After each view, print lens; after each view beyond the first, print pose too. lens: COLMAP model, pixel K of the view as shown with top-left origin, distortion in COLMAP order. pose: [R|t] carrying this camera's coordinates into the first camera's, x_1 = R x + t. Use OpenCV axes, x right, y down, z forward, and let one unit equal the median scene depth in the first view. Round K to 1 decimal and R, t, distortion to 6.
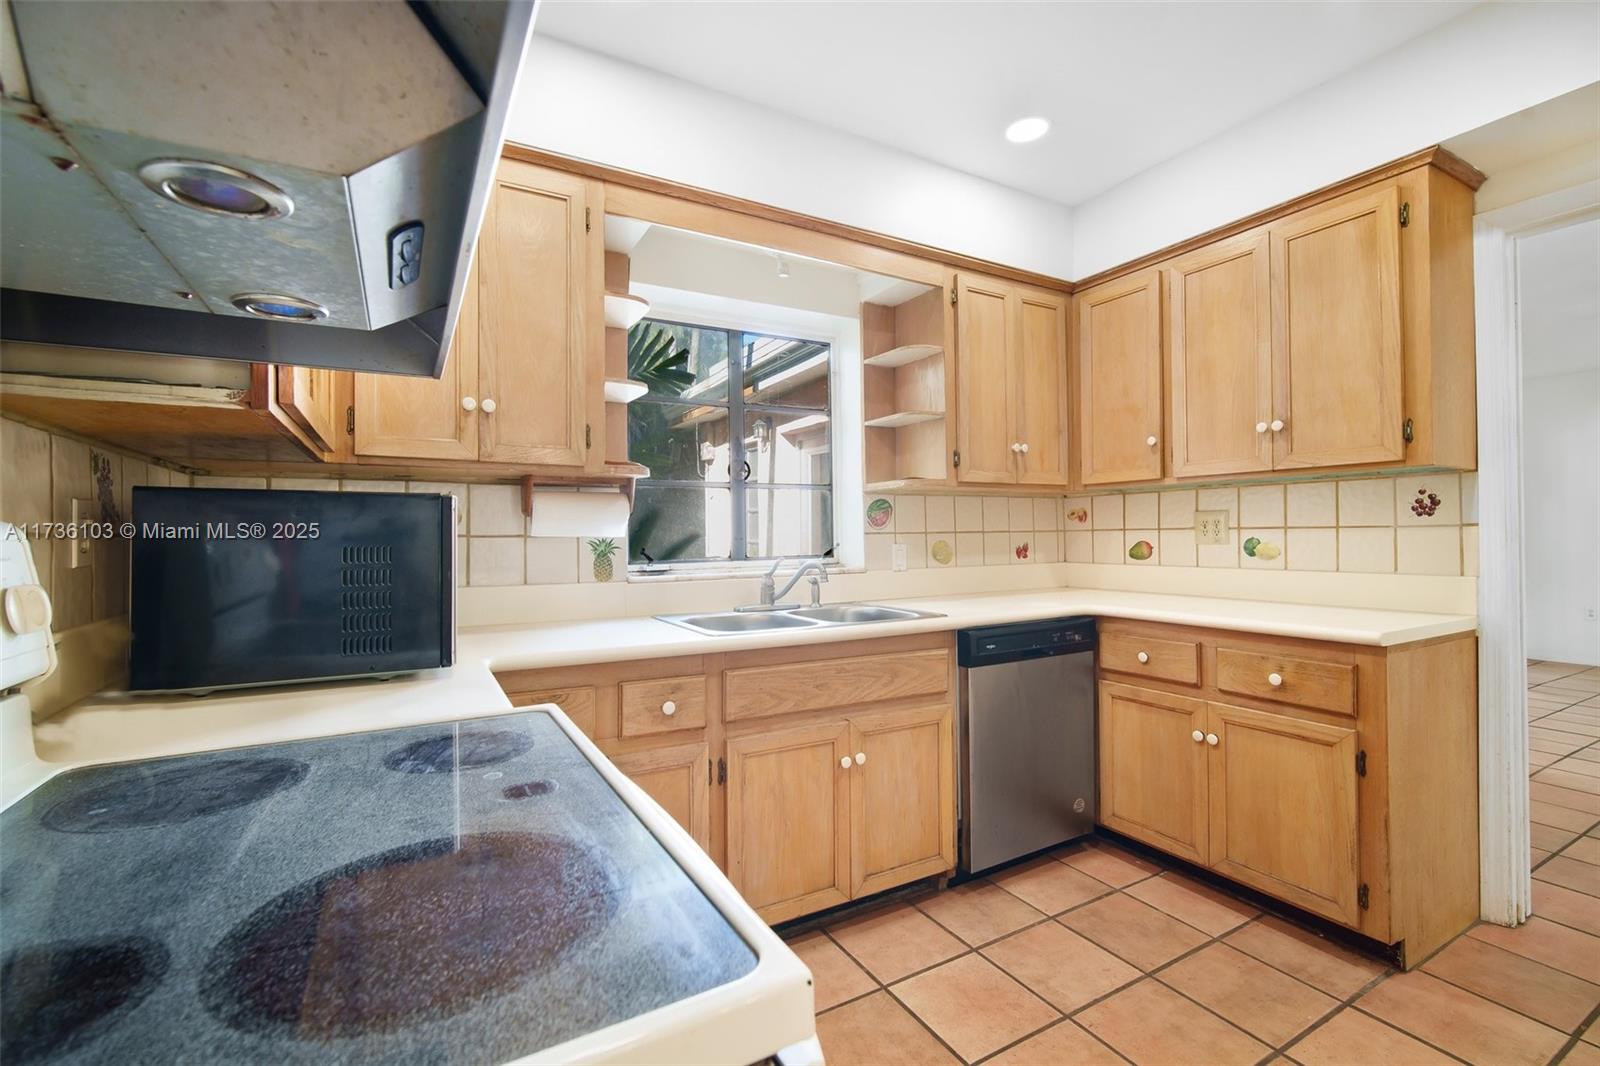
lens RADIAL K [[700.2, 0, 799.0], [0, 700.2, 530.0], [0, 0, 1]] dist [-0.010190, 0.000558]
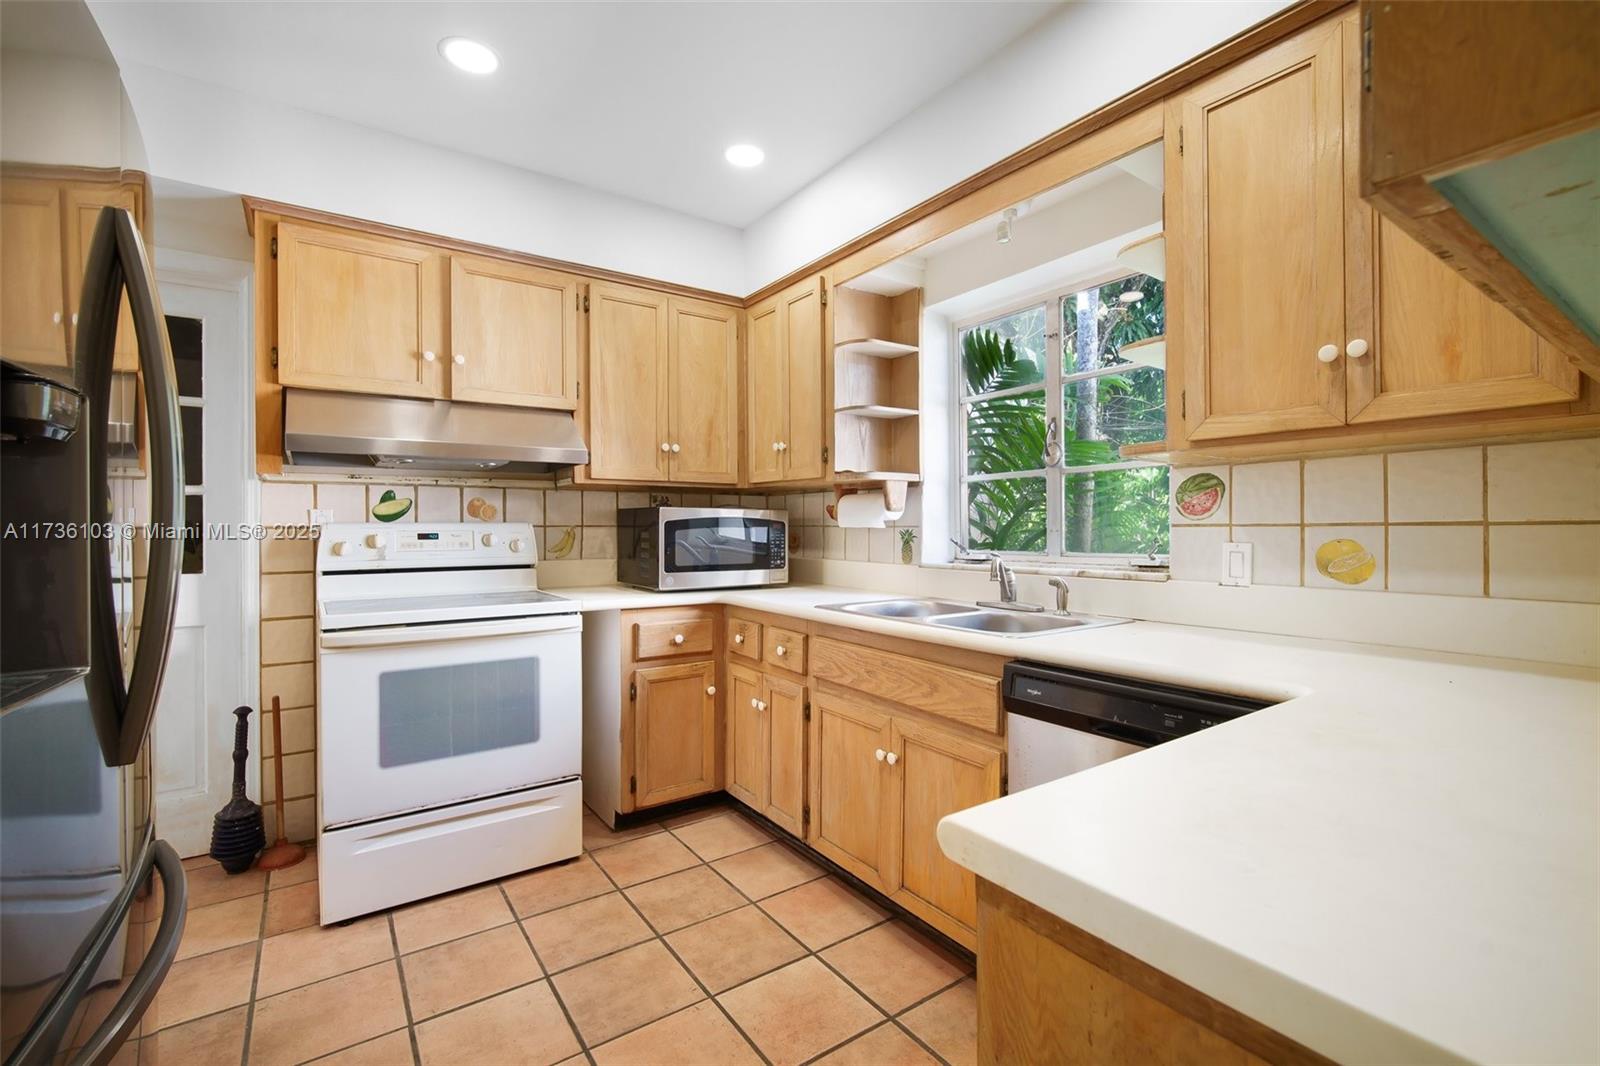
lens RADIAL K [[700.2, 0, 799.5], [0, 700.2, 530.3], [0, 0, 1]] dist [-0.010190, 0.000558]
pose [[0.086902, 0.012233, -0.996142, 0.880902], [0.008565, 0.999878, 0.013026, -0.003274], [0.996180, -0.009664, 0.086786, 0.669766]]
